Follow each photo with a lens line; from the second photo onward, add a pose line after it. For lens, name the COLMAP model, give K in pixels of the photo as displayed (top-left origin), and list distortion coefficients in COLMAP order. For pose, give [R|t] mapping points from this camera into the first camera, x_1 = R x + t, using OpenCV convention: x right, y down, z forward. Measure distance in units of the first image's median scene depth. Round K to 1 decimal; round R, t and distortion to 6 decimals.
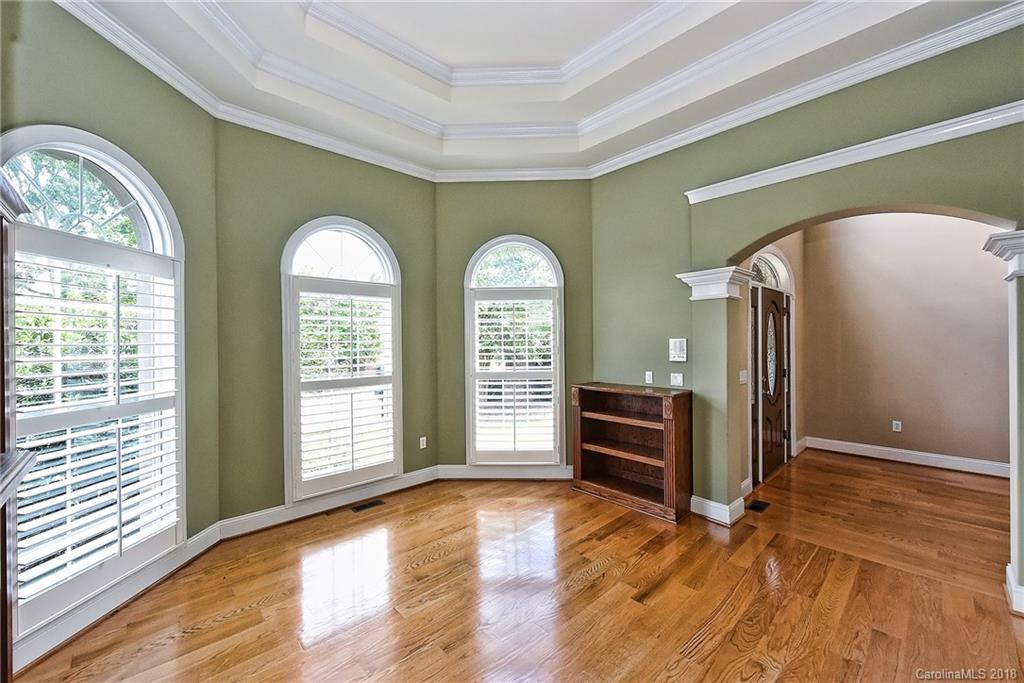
lens RADIAL K [[413.7, 0, 512.5], [0, 413.7, 339.1], [0, 0, 1]] dist [-0.000416, 0.000045]
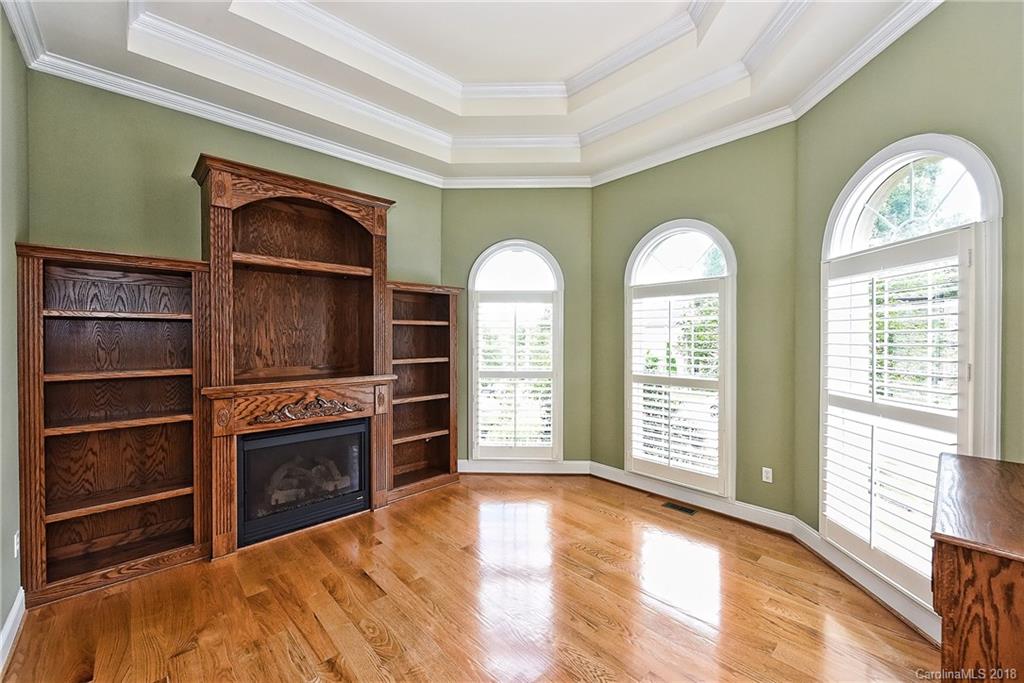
lens RADIAL K [[413.7, 0, 512.5], [0, 413.7, 336.9], [0, 0, 1]] dist [-0.000416, 0.000045]
pose [[0.011730, 0.009902, -0.999882, 0.617593], [-0.017430, 0.999801, 0.009697, -0.007107], [0.999779, 0.017314, 0.011900, 0.577761]]
